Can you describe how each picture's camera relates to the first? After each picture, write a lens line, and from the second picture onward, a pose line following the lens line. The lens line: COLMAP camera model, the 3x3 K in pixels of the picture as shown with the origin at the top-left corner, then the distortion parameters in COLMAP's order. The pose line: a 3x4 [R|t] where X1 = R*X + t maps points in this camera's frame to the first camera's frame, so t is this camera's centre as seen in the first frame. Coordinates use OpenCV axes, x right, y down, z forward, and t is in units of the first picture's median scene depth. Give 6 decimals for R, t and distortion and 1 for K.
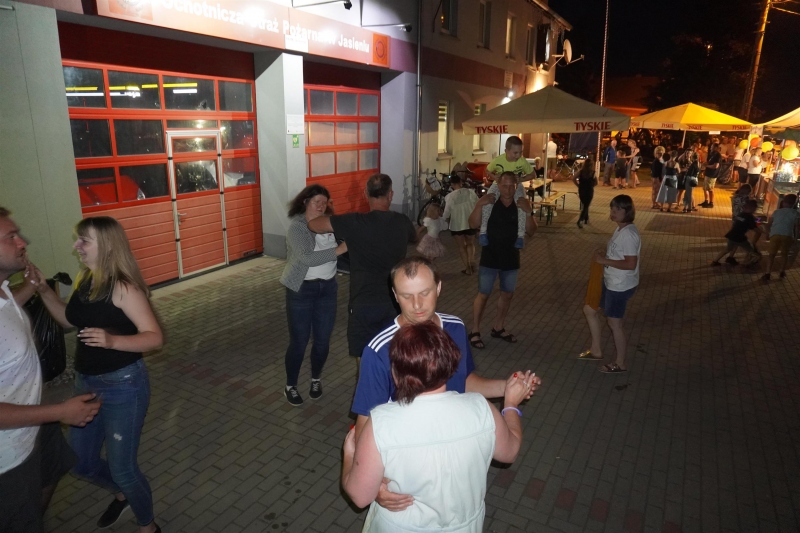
lens RADIAL K [[534.0, 0, 396.0], [0, 534.0, 264.9], [0, 0, 1]] dist [-0.060020, 0.038989]
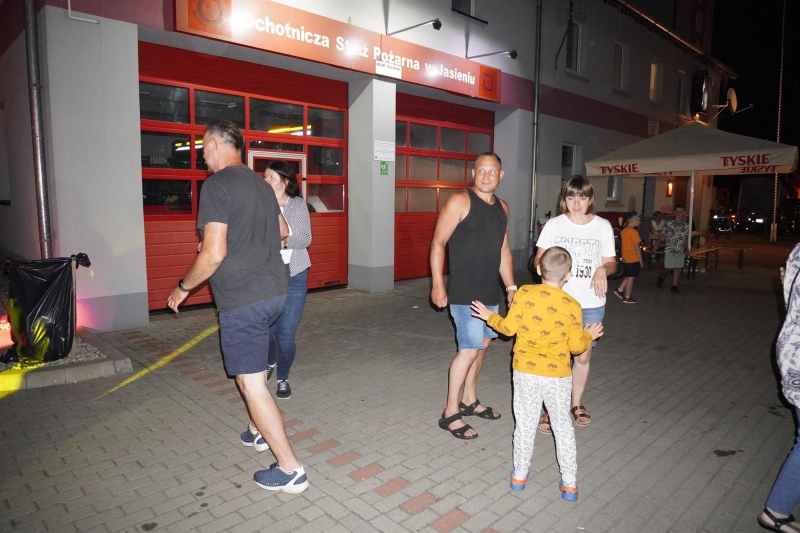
lens RADIAL K [[534.0, 0, 396.0], [0, 534.0, 264.9], [0, 0, 1]] dist [-0.060020, 0.038989]
pose [[0.958528, 0.034392, -0.282917, 0.088956], [-0.072617, 0.989400, -0.125753, 0.047904], [0.275593, 0.141082, 0.950865, 0.090191]]
